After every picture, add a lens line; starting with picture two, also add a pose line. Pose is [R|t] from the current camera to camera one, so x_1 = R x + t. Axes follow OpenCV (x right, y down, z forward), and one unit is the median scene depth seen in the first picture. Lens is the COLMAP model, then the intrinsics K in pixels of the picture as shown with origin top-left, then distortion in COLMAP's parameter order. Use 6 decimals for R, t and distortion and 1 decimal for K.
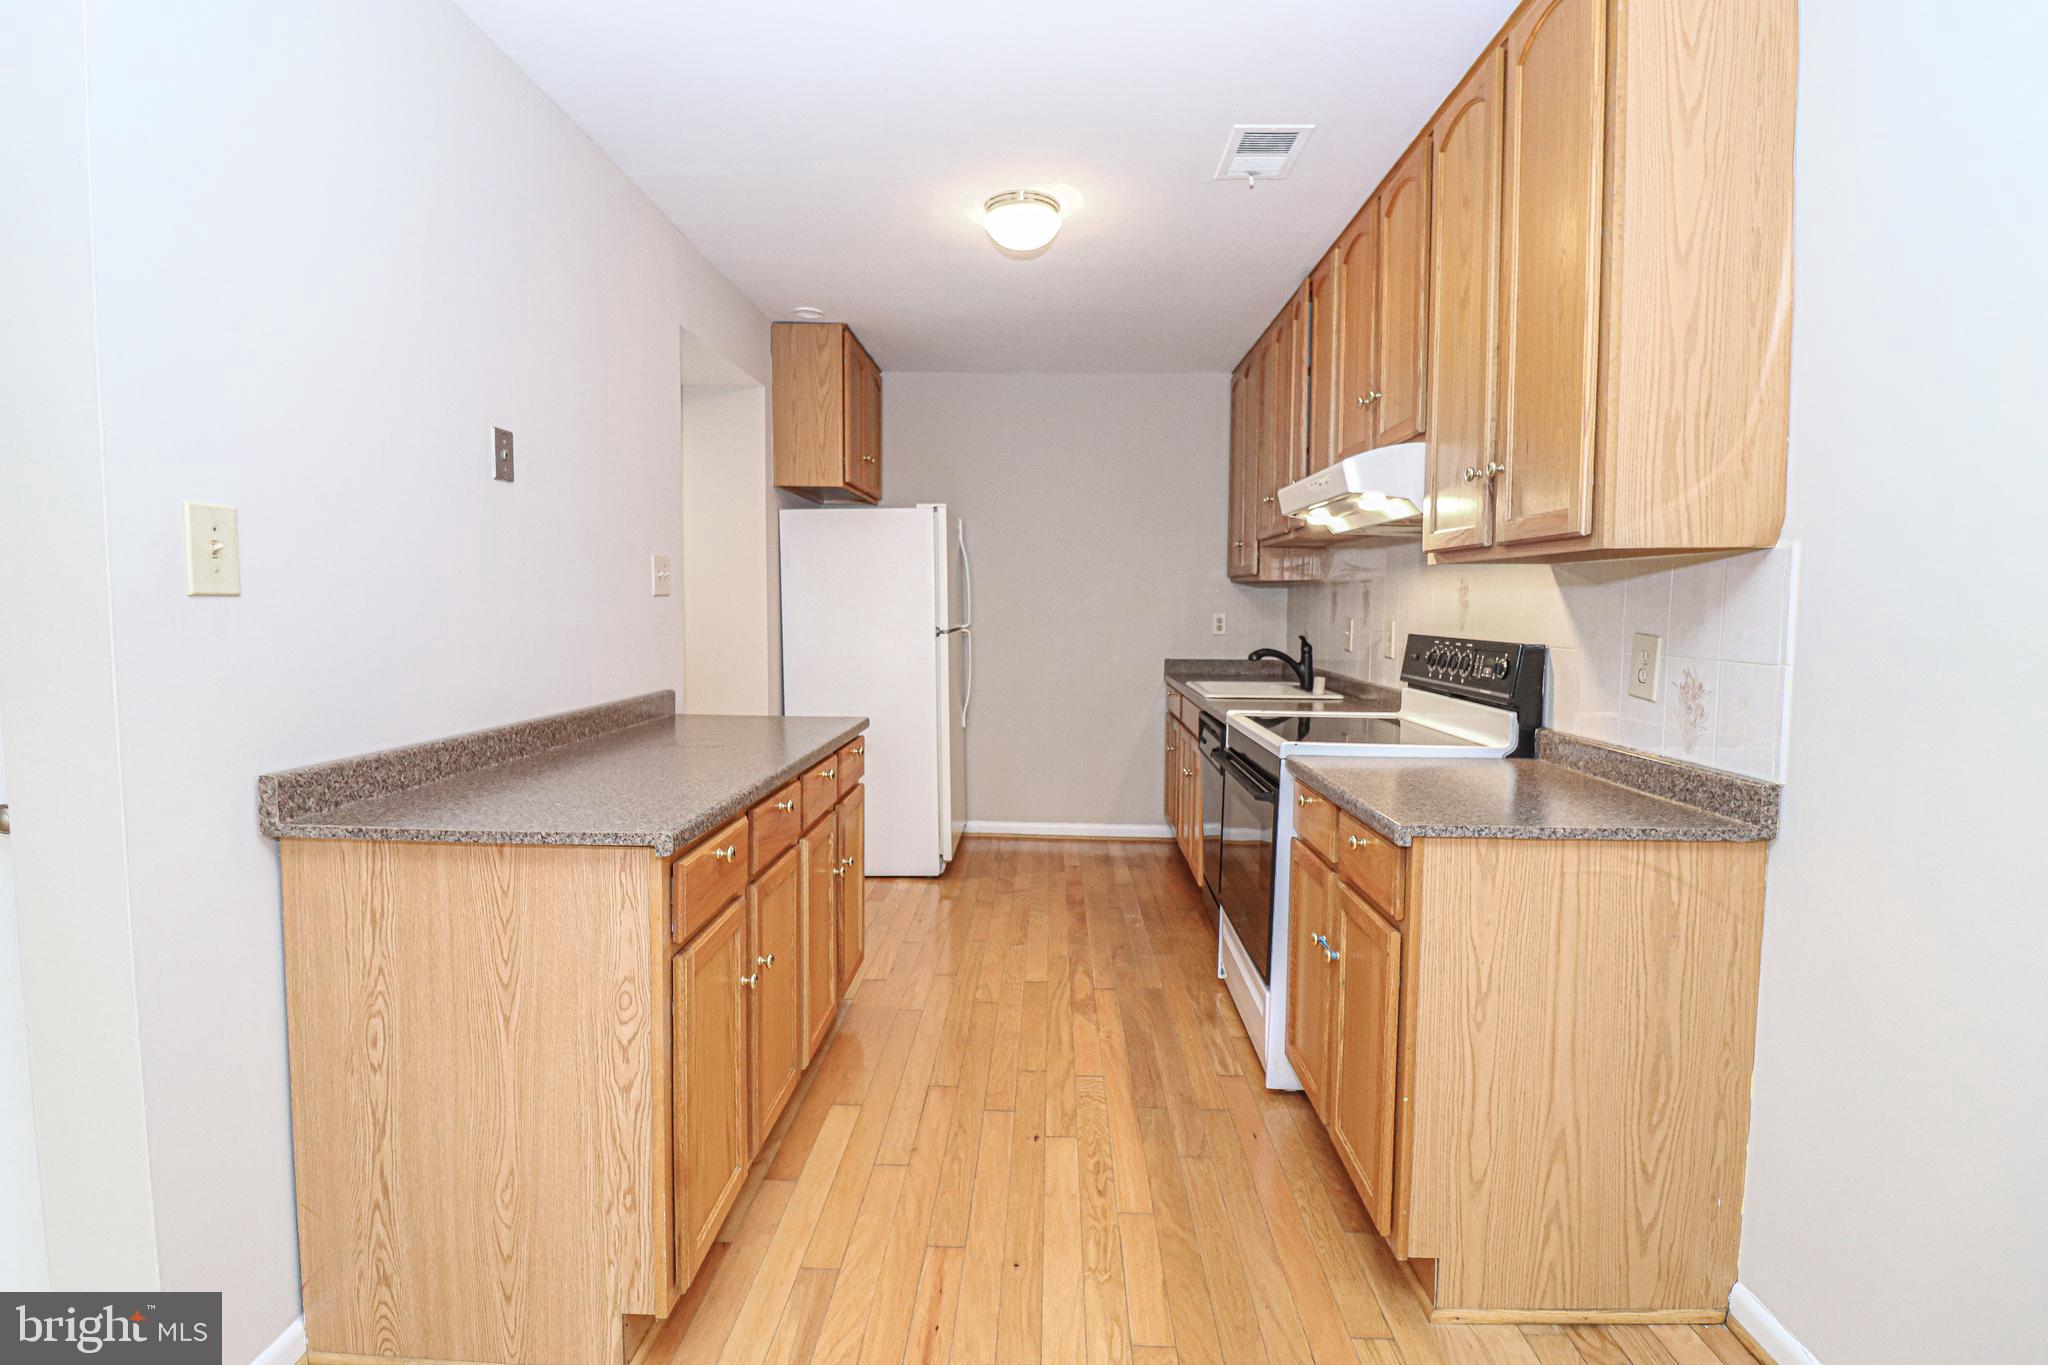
lens RADIAL K [[959.3, 0, 1015.1], [0, 959.3, 672.2], [0, 0, 1]] dist [-0.004251, -0.000483]
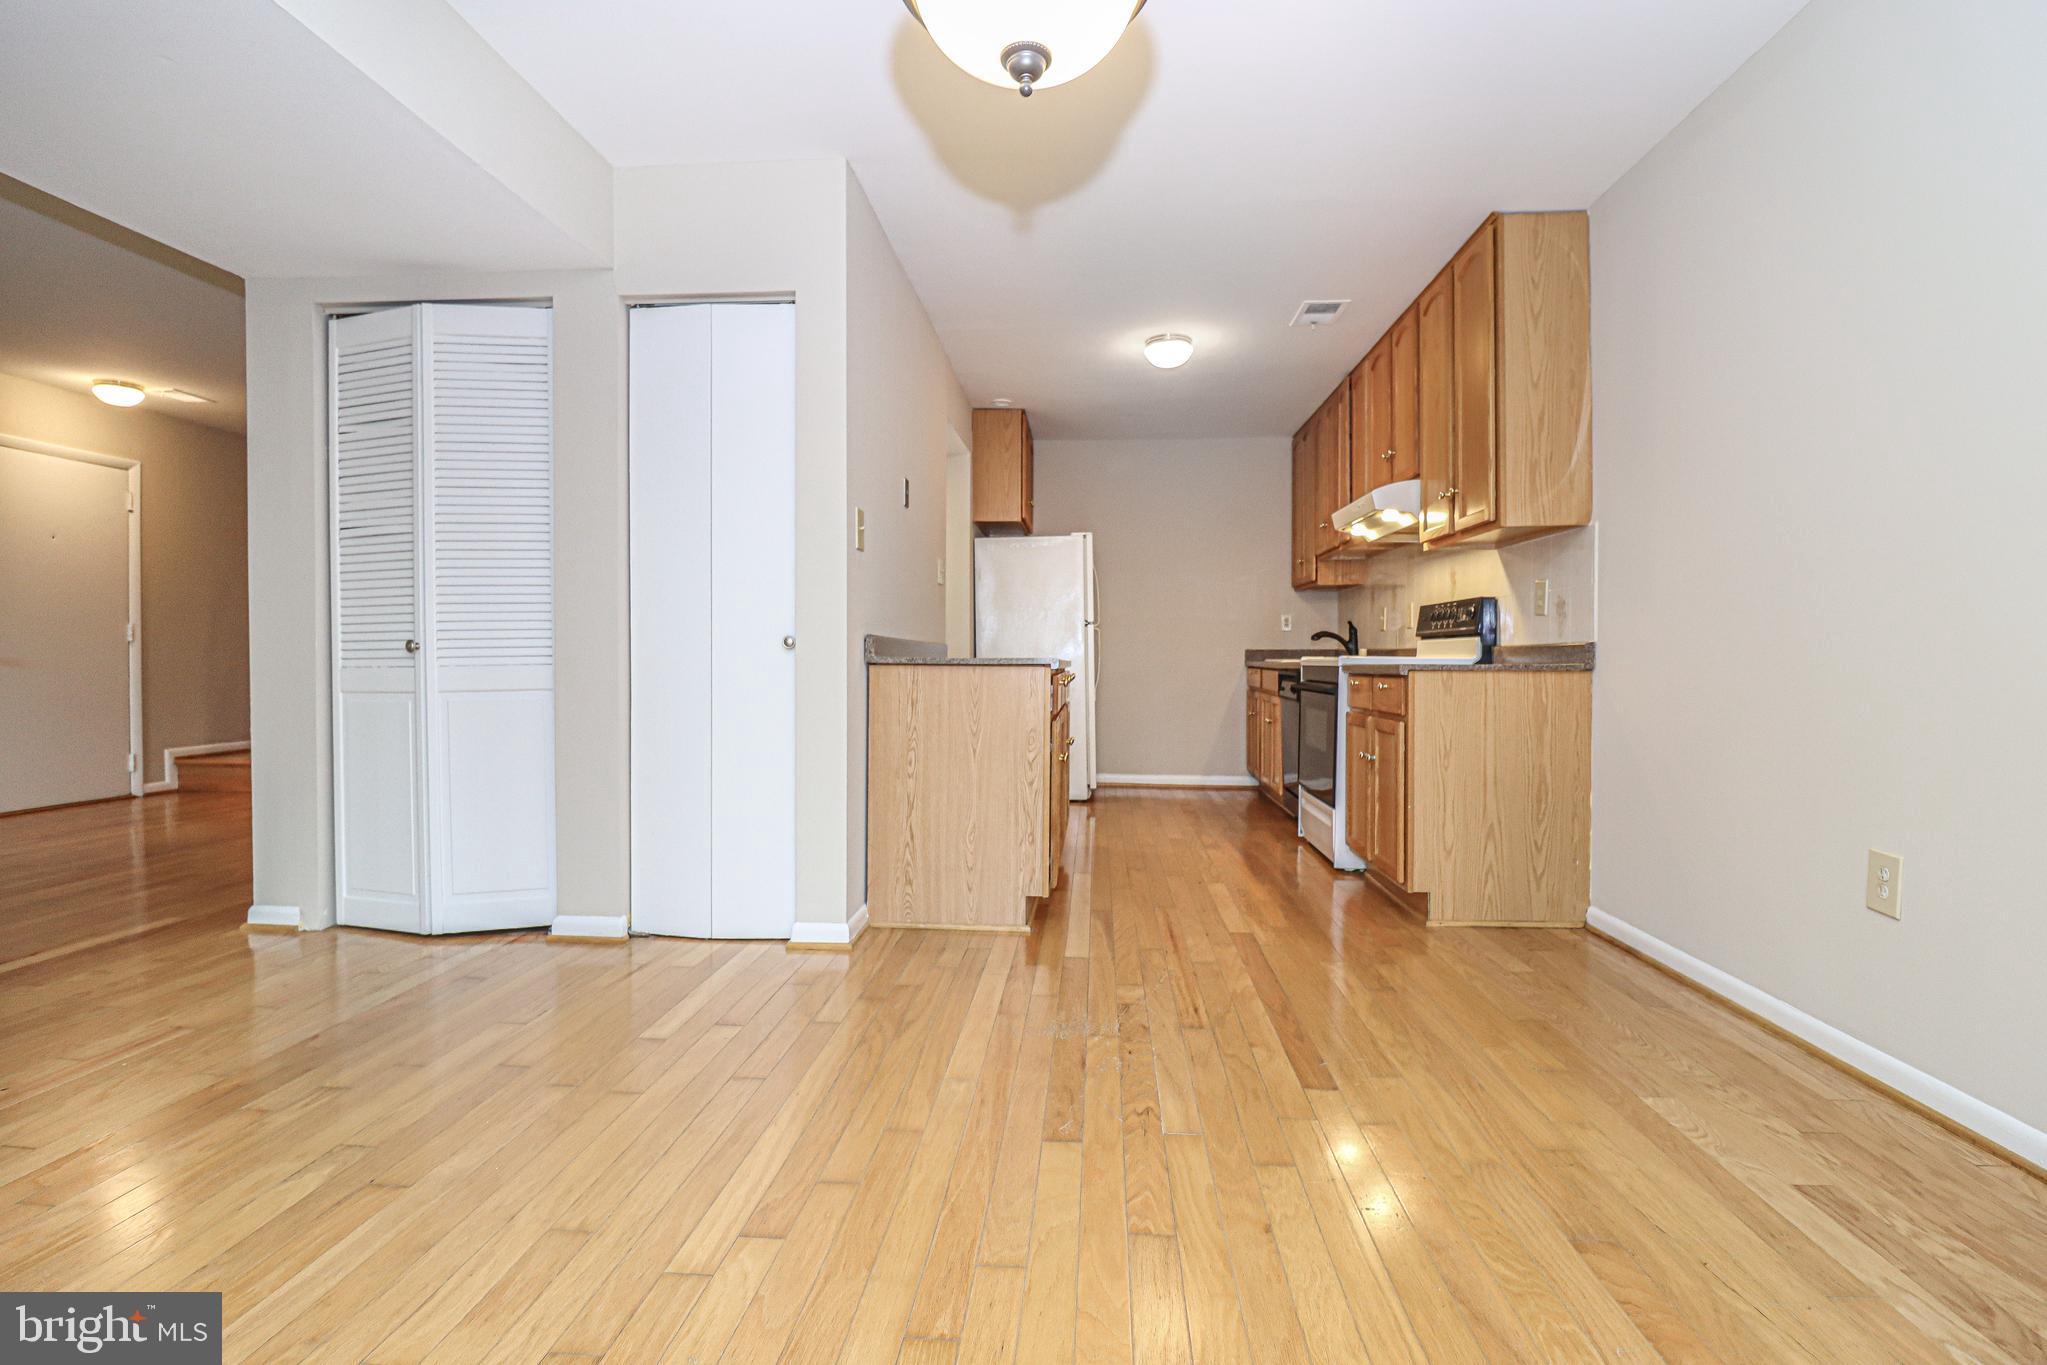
lens RADIAL K [[947.8, 0, 1024.7], [0, 947.8, 670.5], [0, 0, 1]] dist [0.010680, -0.000150]
pose [[0.999245, -0.006930, -0.038241, -0.205764], [0.004707, 0.998312, -0.057895, 0.186995], [0.038578, 0.057672, 0.997590, -0.669878]]
